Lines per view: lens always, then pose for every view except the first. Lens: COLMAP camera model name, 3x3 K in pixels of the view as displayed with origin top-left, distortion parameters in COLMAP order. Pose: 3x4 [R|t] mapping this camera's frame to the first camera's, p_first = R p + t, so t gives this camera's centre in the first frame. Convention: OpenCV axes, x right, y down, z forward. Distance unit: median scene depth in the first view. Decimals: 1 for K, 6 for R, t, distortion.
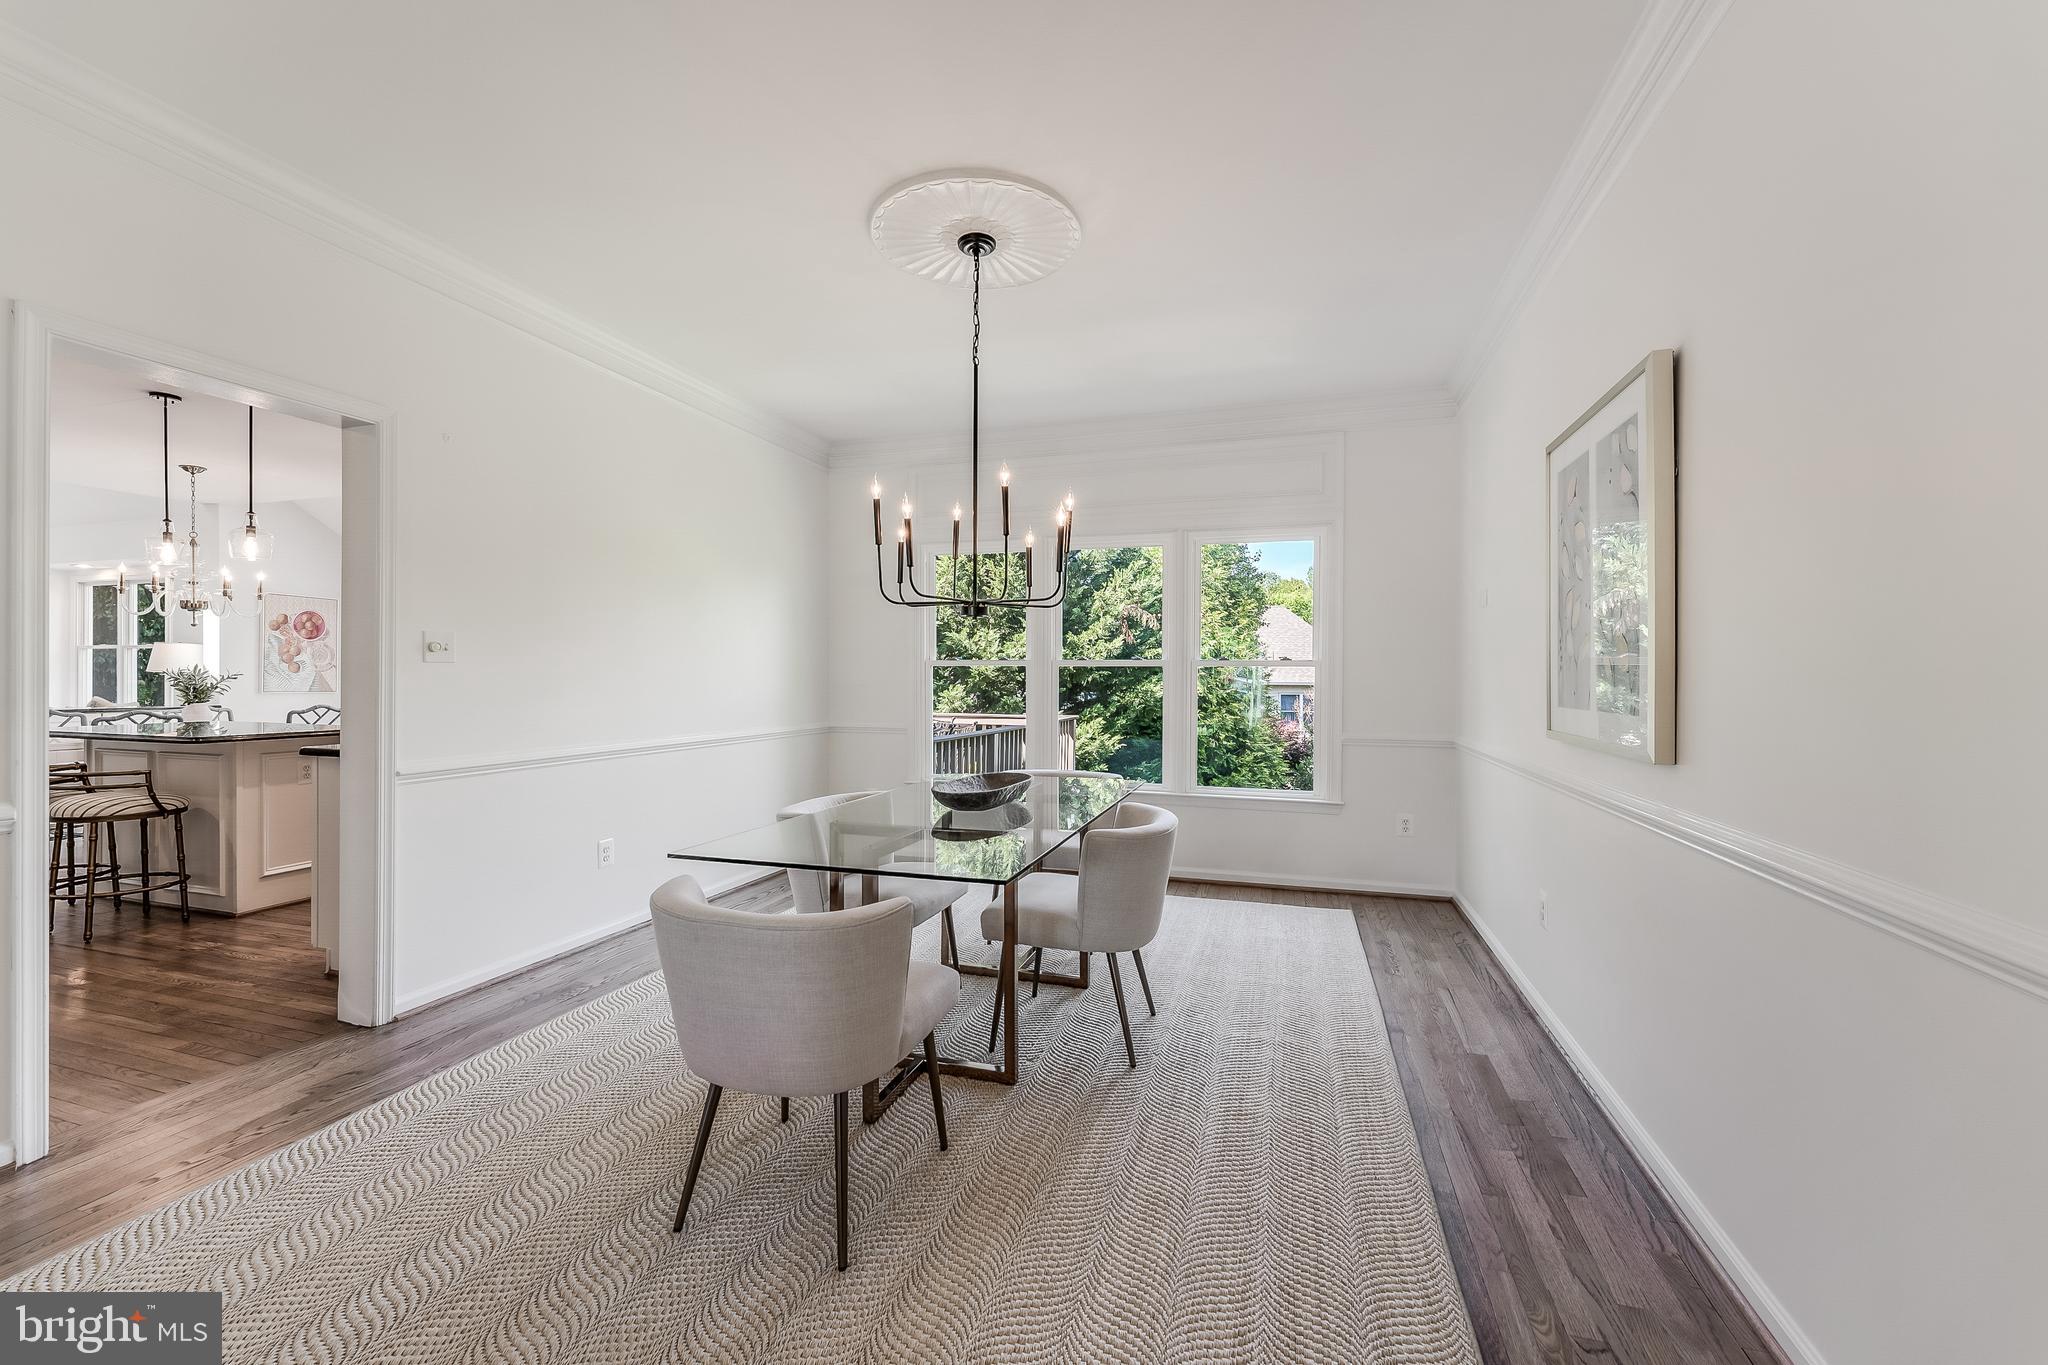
lens RADIAL K [[825.9, 0, 1028.5], [0, 825.9, 677.0], [0, 0, 1]] dist [0.001097, -0.000476]
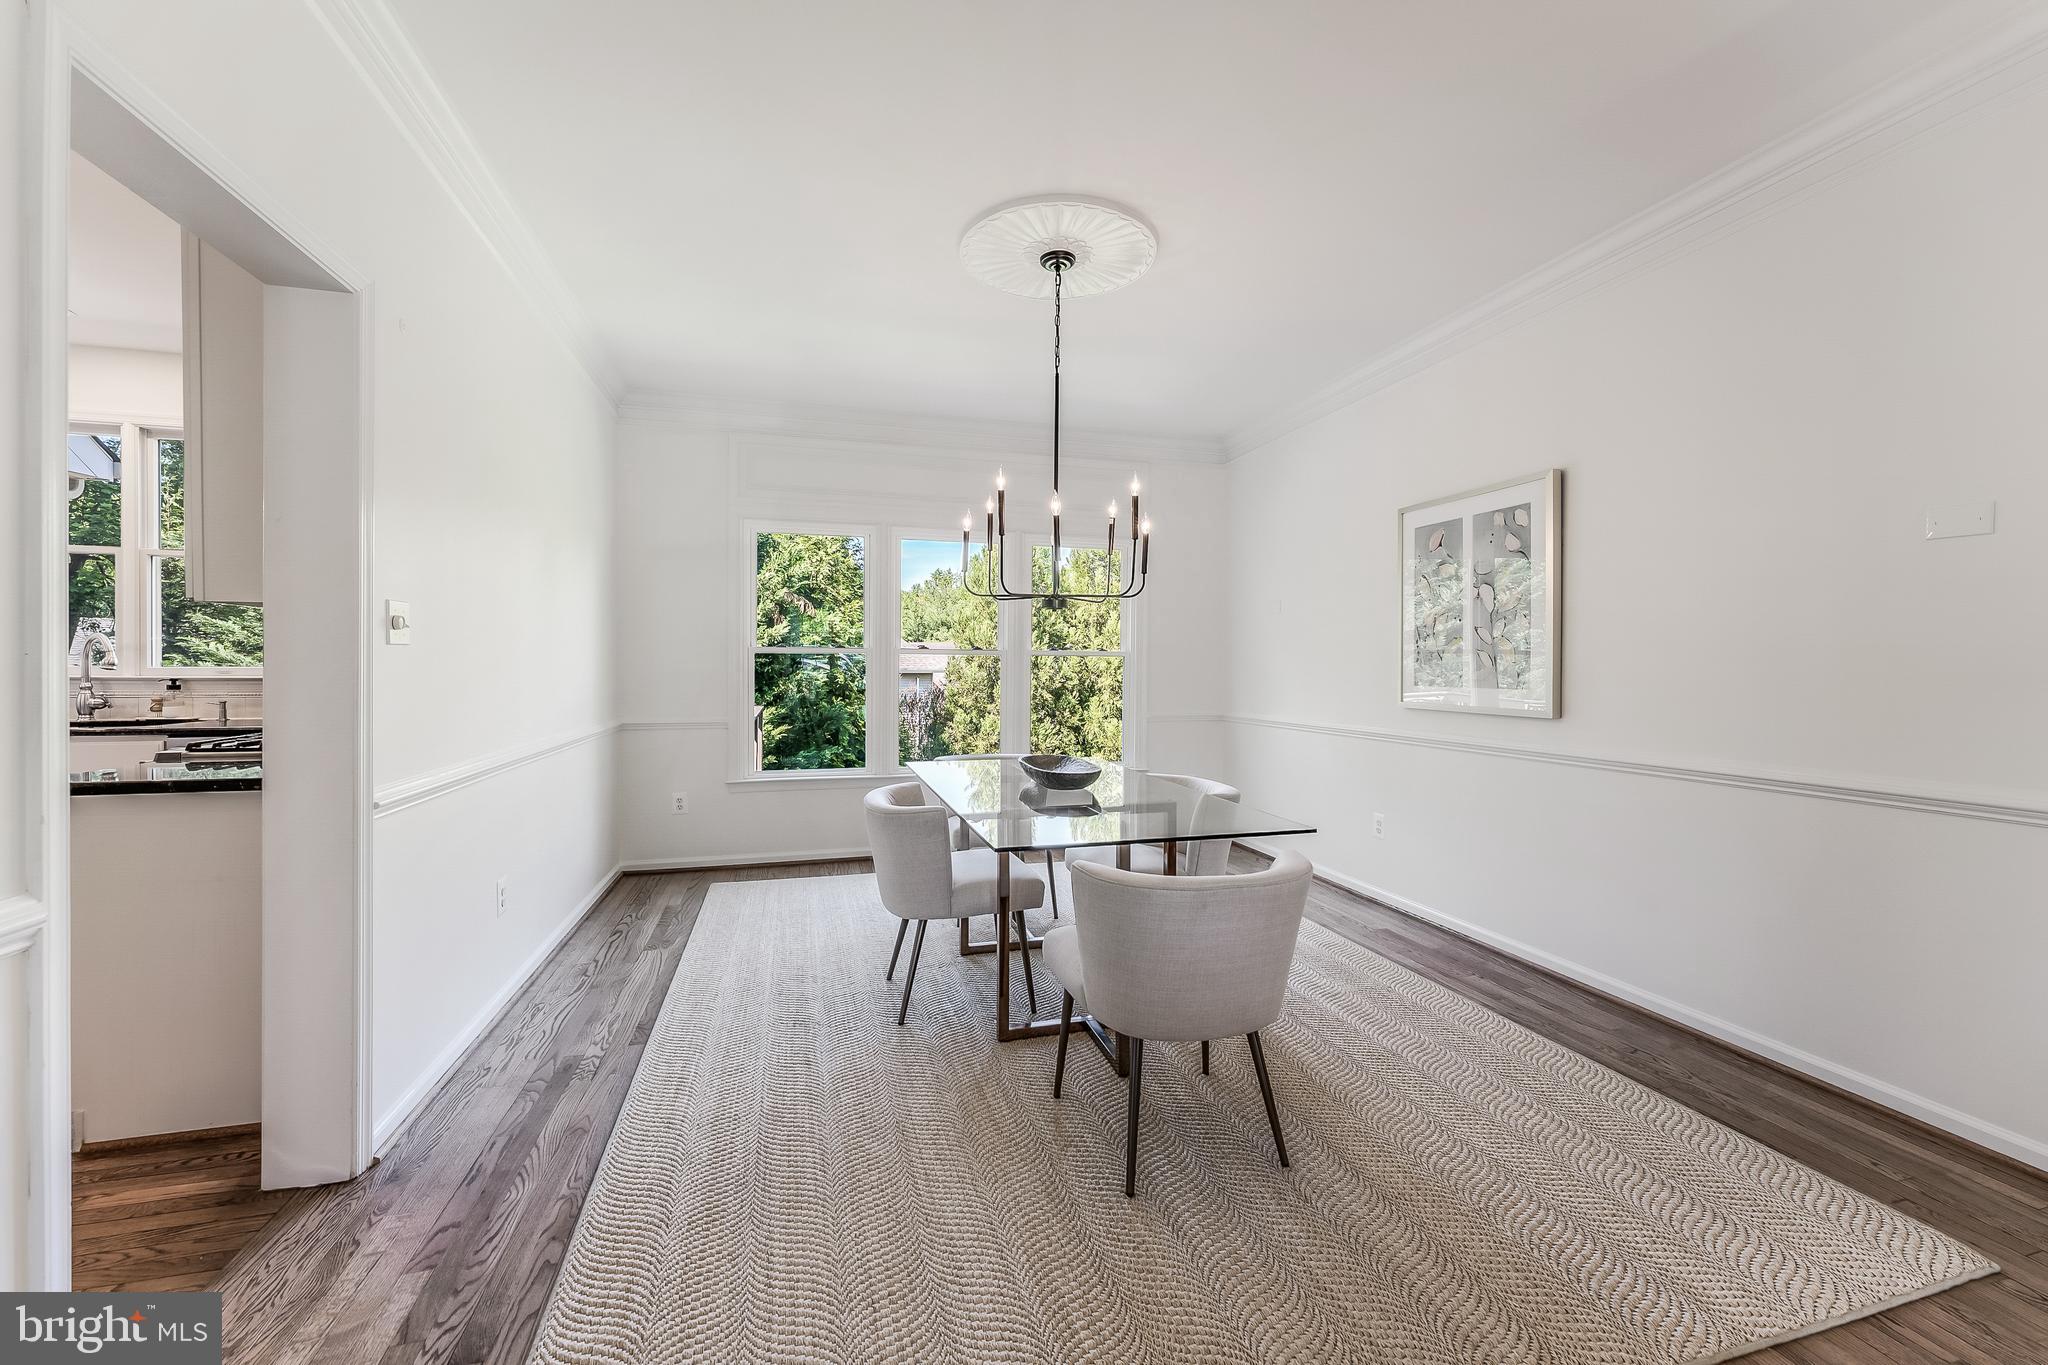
lens RADIAL K [[825.9, 0, 1019.8], [0, 825.9, 672.6], [0, 0, 1]] dist [0.001097, -0.000476]
pose [[0.838768, -0.005099, 0.544464, -0.689786], [-0.000638, 0.999946, 0.010347, -0.002101], [-0.544488, -0.009026, 0.838720, 0.129469]]
